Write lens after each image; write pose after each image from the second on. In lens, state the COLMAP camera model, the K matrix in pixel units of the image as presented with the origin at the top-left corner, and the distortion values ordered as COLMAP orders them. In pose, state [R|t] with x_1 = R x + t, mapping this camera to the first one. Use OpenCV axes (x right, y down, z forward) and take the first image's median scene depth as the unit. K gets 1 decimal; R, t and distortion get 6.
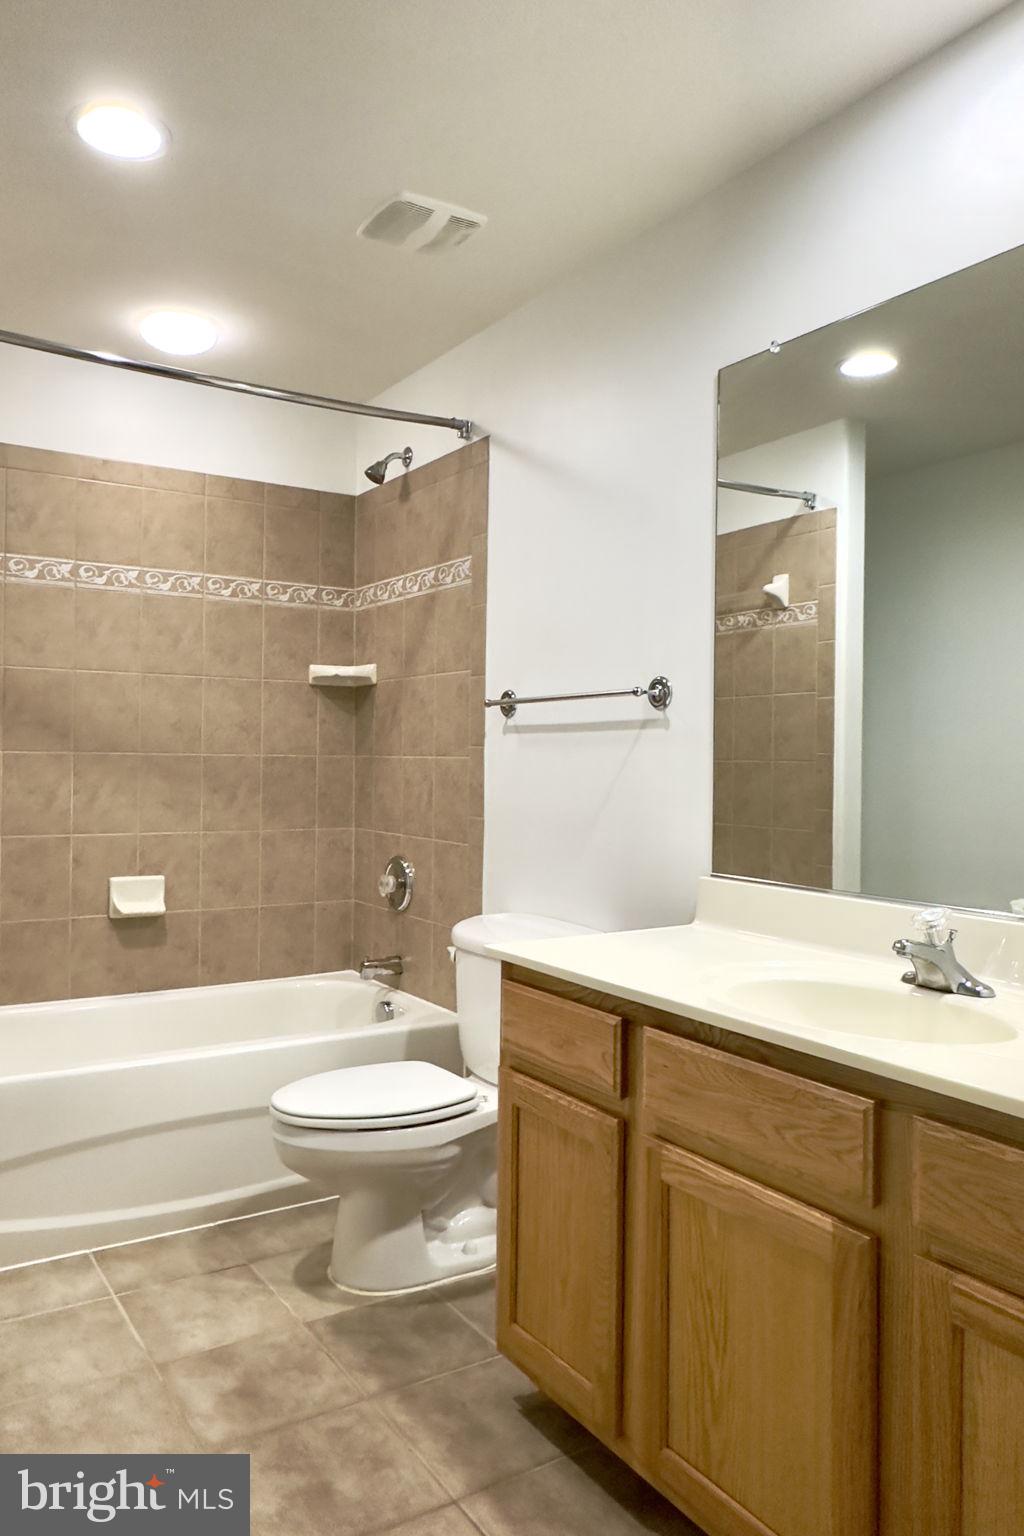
lens RADIAL K [[1139.1, 0, 510.2], [0, 1139.1, 750.7], [0, 0, 1]] dist [-0.003947, -0.007804]
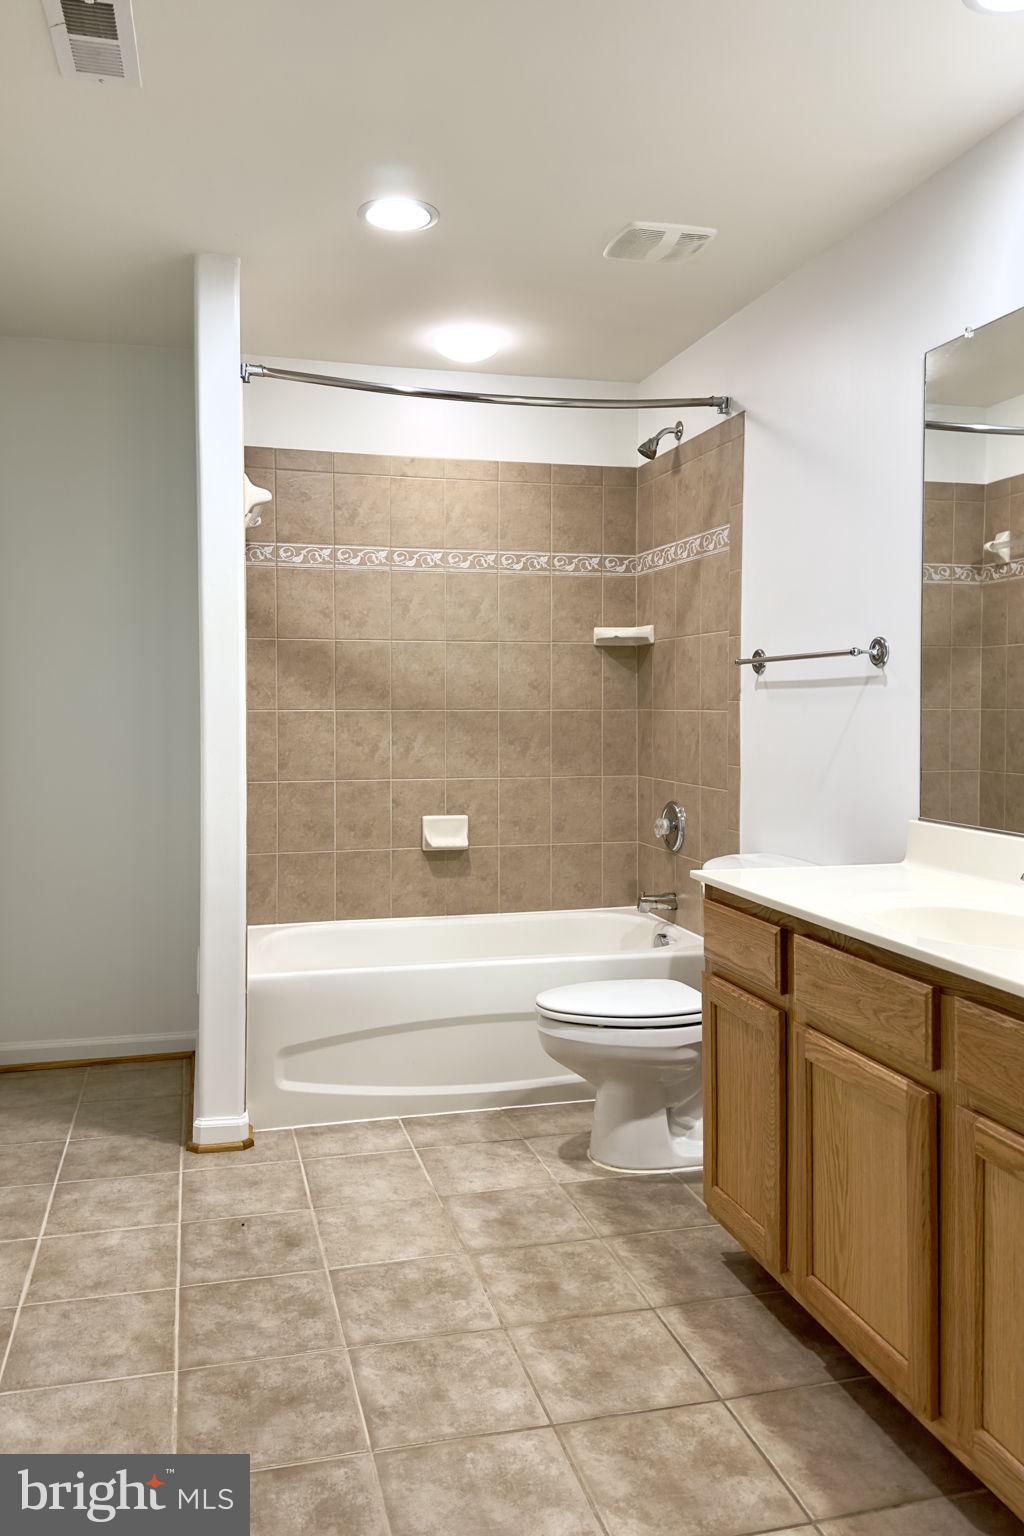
lens RADIAL K [[1182.2, 0, 511.5], [0, 1182.2, 726.6], [0, 0, 1]] dist [0.178539, -0.400034]
pose [[0.957730, -0.006391, -0.287599, 0.113268], [0.013169, 0.999679, 0.021637, -0.008002], [0.287368, -0.024510, 0.957506, -0.182972]]
